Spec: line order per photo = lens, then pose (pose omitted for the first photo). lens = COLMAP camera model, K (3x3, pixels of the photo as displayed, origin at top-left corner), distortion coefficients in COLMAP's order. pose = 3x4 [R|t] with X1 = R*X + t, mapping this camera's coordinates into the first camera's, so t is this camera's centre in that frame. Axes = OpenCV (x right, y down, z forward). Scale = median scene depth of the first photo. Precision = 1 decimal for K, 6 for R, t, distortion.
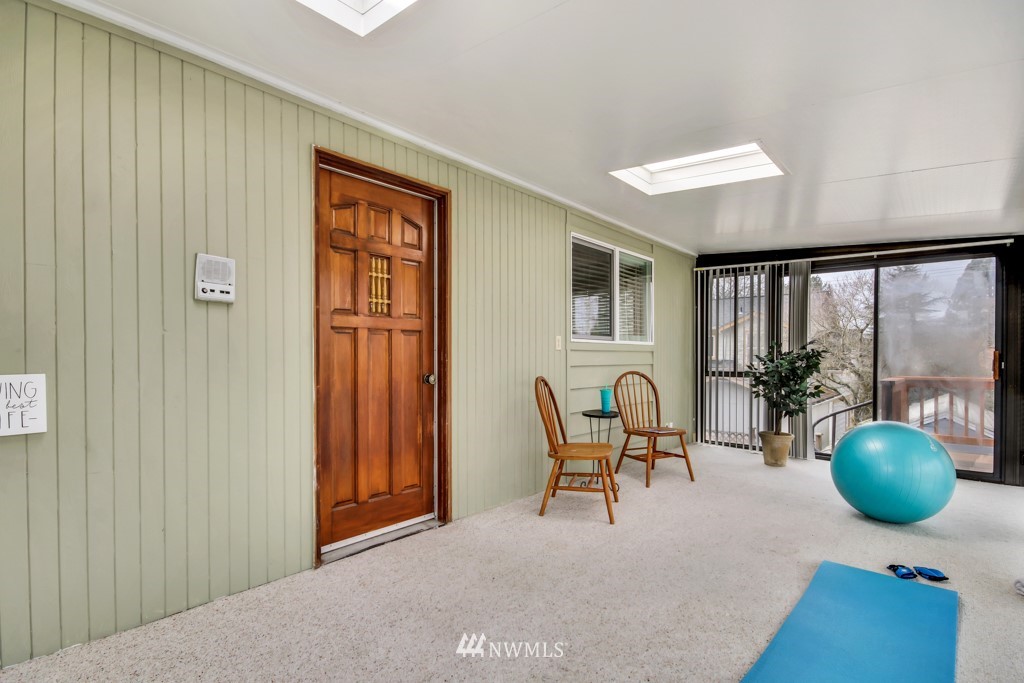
lens RADIAL K [[483.3, 0, 514.5], [0, 483.3, 360.5], [0, 0, 1]] dist [0.011818, -0.010993]
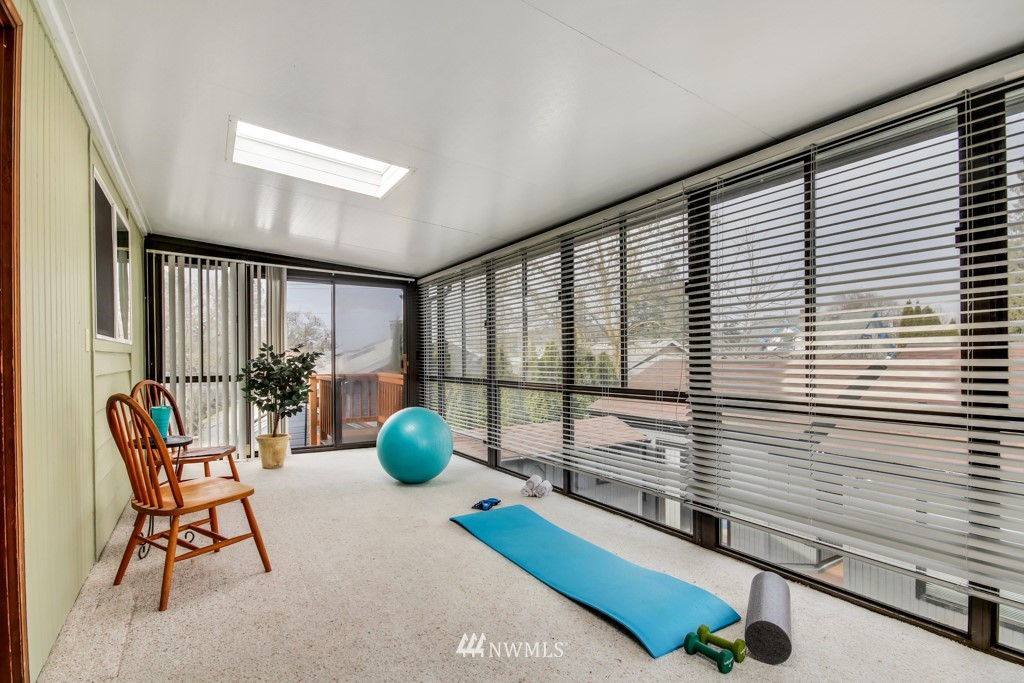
lens RADIAL K [[483.3, 0, 514.5], [0, 483.3, 360.5], [0, 0, 1]] dist [0.011818, -0.010993]
pose [[0.290635, -0.009945, 0.956782, -0.335367], [0.011668, 0.999908, 0.006849, -0.007209], [-0.956763, 0.009173, 0.290725, 0.289301]]
